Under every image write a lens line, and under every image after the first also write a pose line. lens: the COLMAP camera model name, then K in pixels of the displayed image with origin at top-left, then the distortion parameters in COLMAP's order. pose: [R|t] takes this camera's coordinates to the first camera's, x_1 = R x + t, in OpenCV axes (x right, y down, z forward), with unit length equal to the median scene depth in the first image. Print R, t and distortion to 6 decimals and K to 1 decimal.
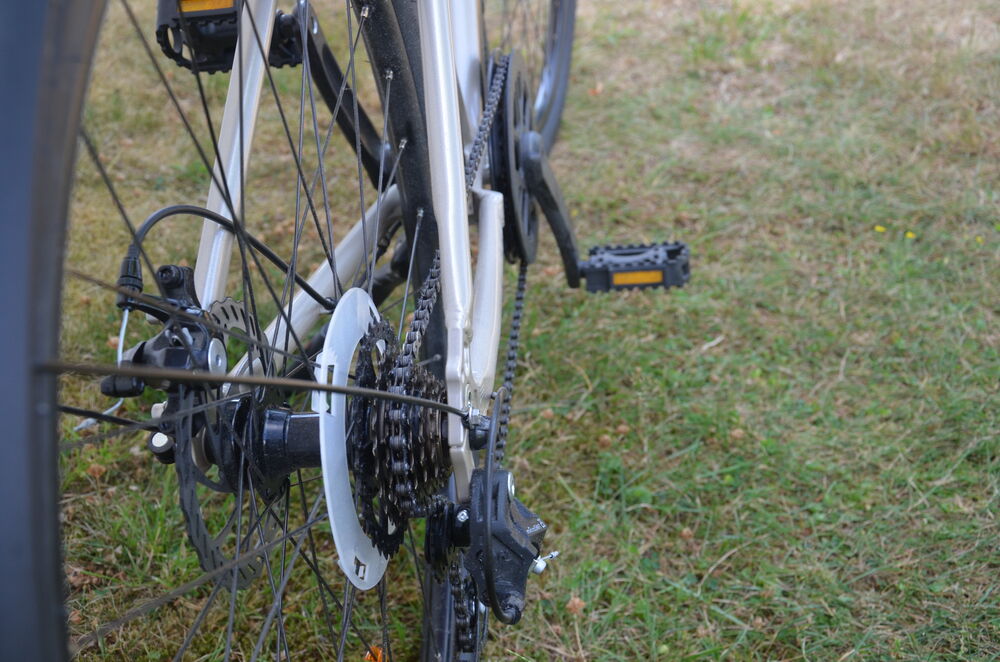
lens RADIAL K [[1294.0, 0, 498.9], [0, 1294.0, 329.2], [0, 0, 1]] dist [0.040503, 0.000000]
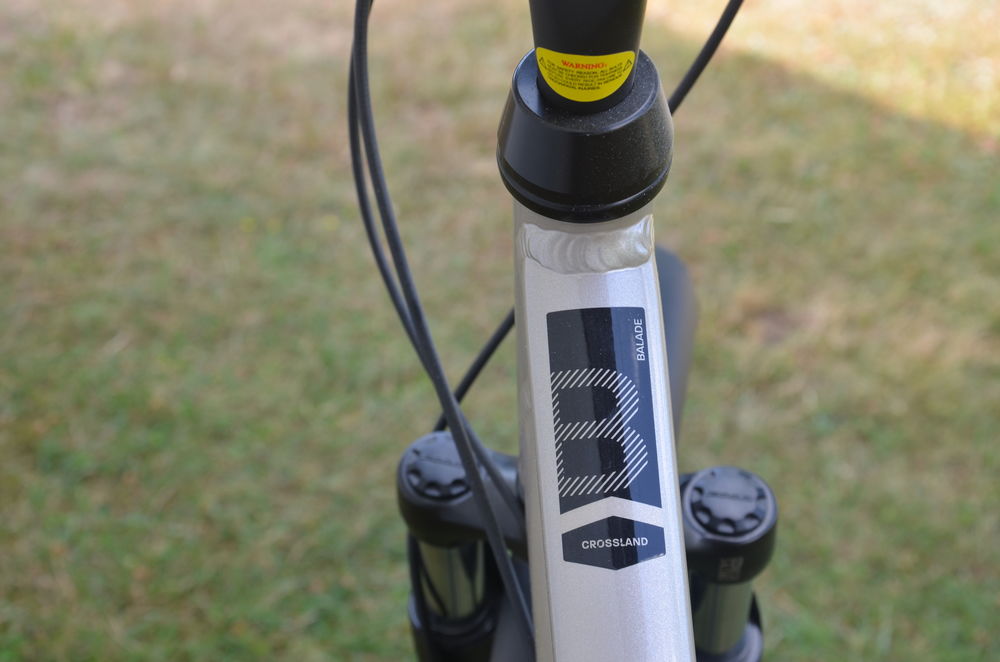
lens RADIAL K [[1933.2, 0, 499.1], [0, 1933.2, 331.5], [0, 0, 1]] dist [0.251394, 0.000000]
pose [[0.907762, -0.142696, 0.394470, -0.150739], [0.171279, 0.984489, -0.038019, 0.094359], [-0.382926, 0.102077, 0.918122, -0.503186]]
